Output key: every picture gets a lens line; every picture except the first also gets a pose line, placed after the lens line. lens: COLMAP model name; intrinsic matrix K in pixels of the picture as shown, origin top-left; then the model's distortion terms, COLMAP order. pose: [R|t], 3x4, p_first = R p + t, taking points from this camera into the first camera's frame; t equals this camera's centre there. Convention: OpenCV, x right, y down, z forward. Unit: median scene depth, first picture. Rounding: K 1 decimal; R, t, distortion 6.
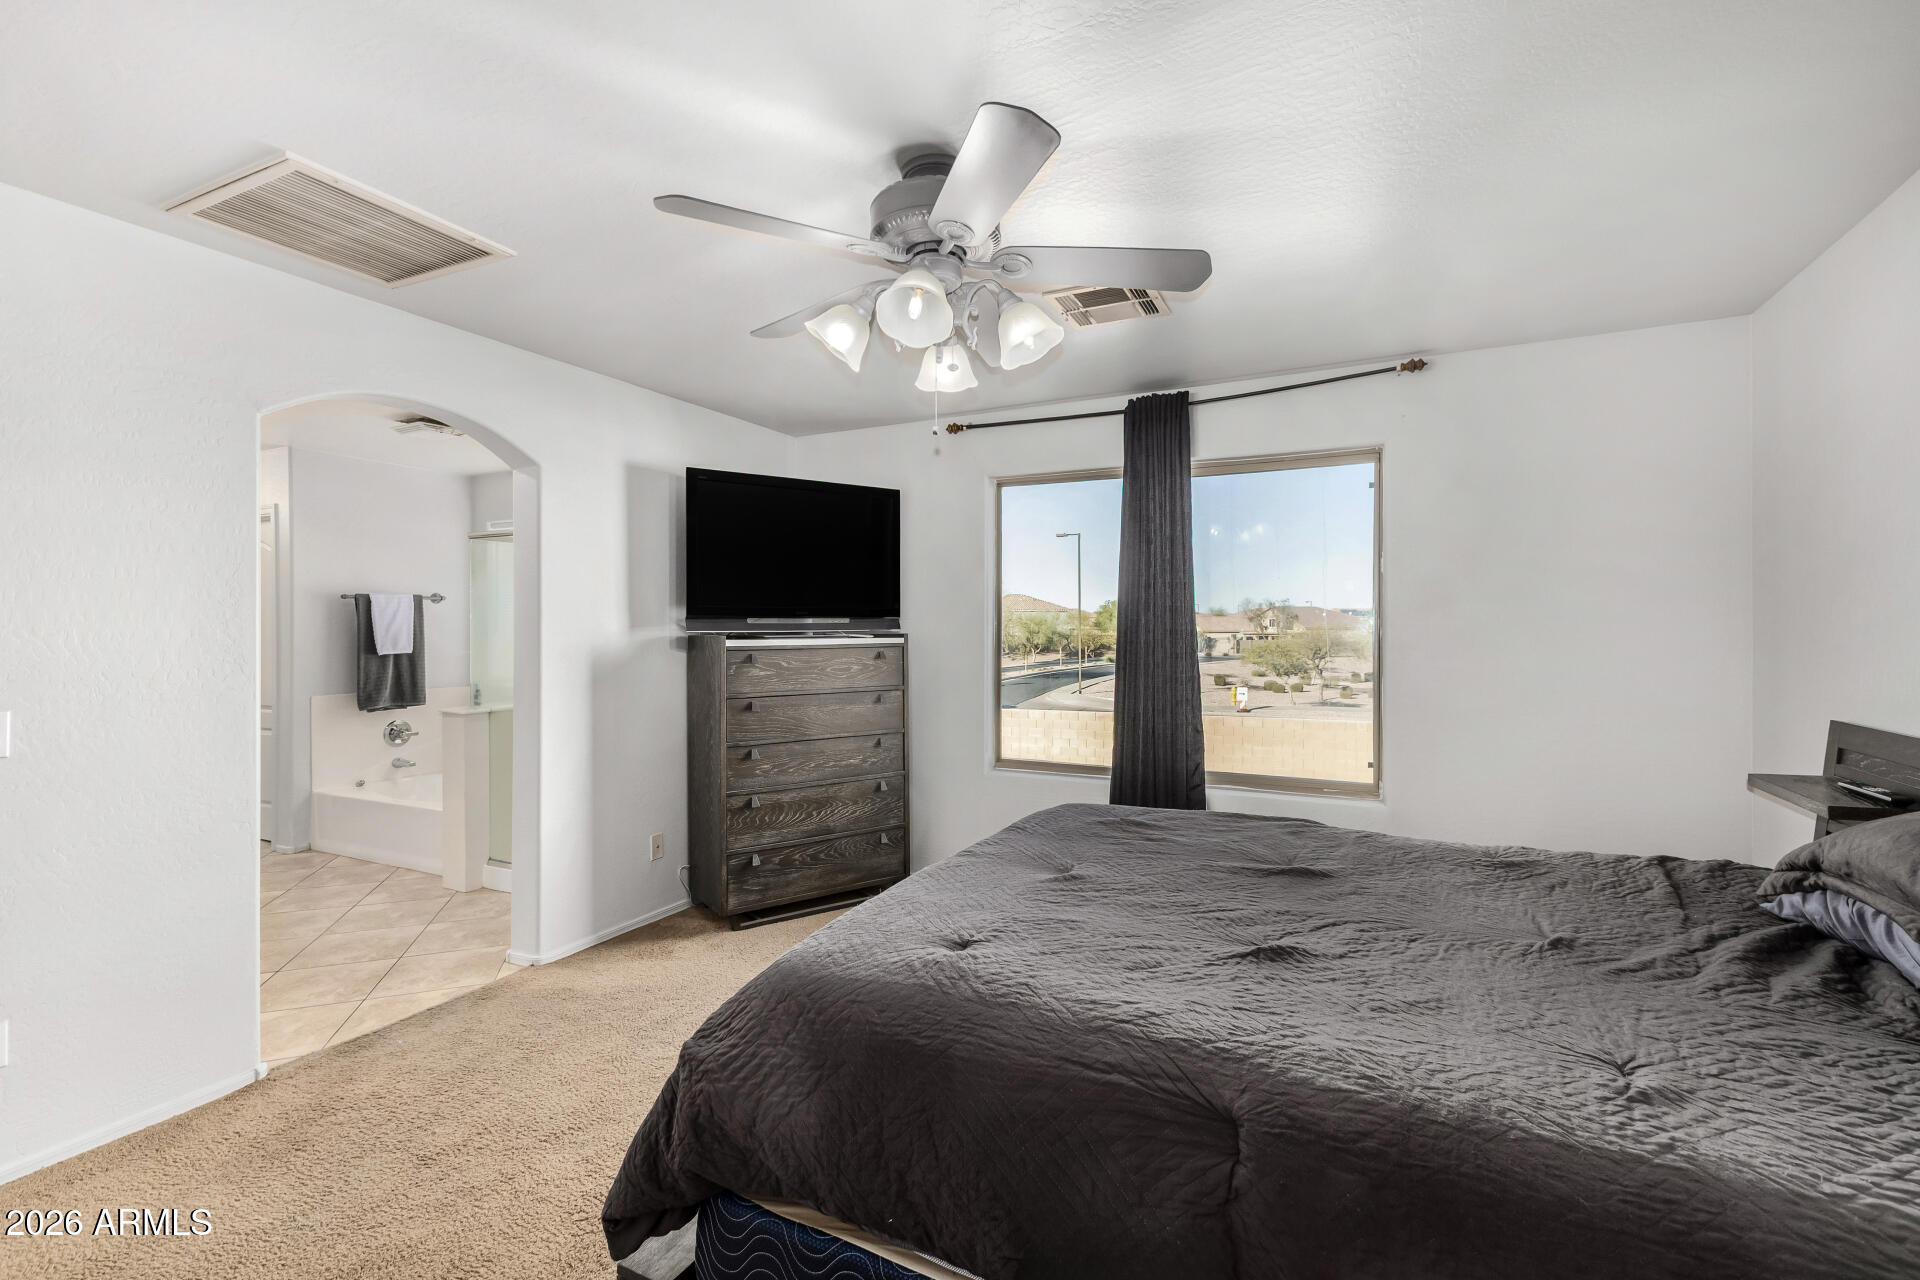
lens RADIAL K [[835.0, 0, 960.0], [0, 835.0, 640.0], [0, 0, 1]] dist [0.006383, 0.000422]
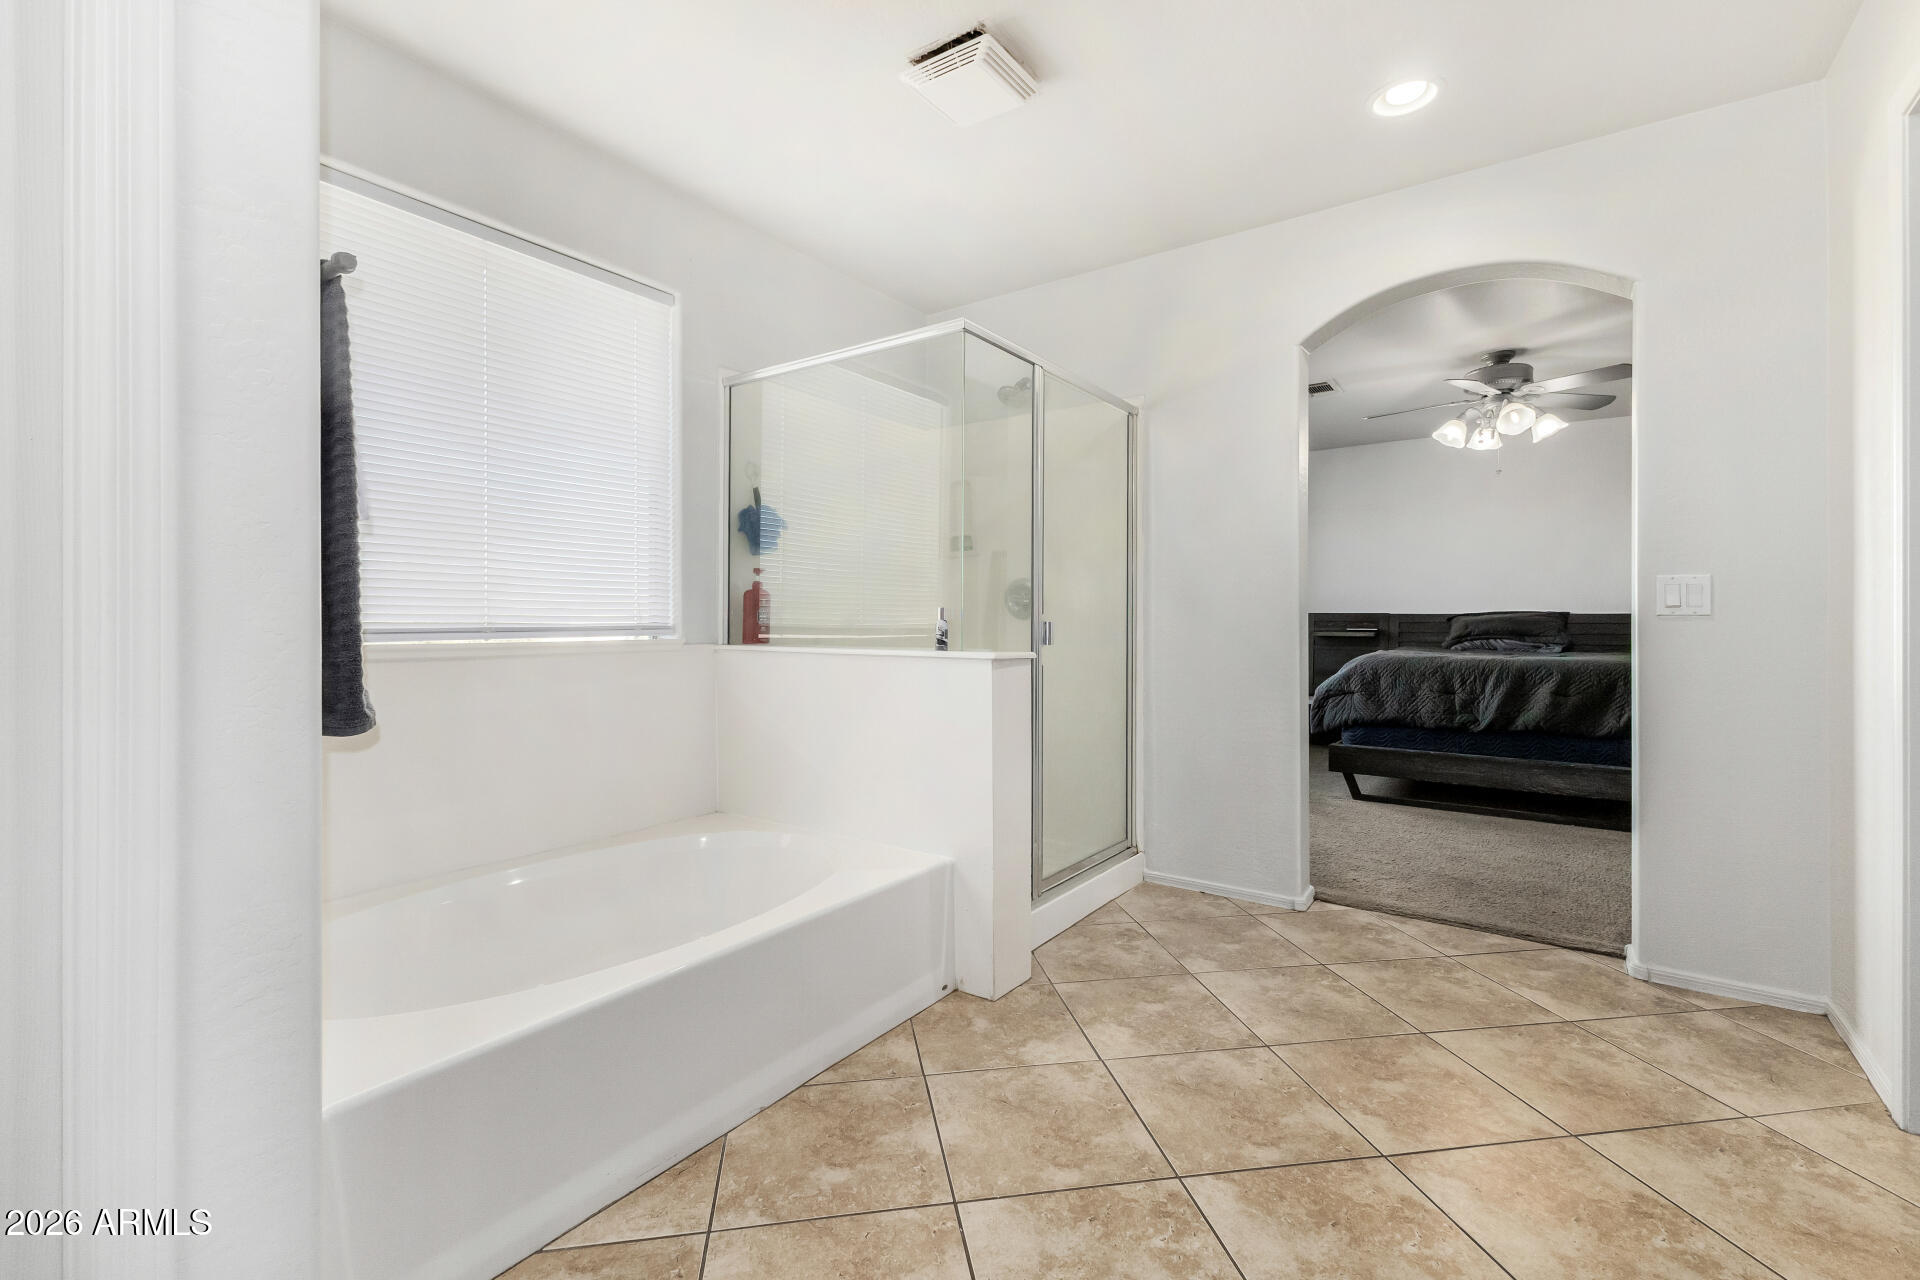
lens RADIAL K [[824.9, 0, 959.1], [0, 824.9, 636.6], [0, 0, 1]] dist [0.007857, -0.000906]
pose [[0.161313, -0.007495, 0.986875, -1.374476], [0.007352, 0.999953, 0.006392, 0.085724], [-0.986876, 0.006225, 0.161360, 1.154305]]
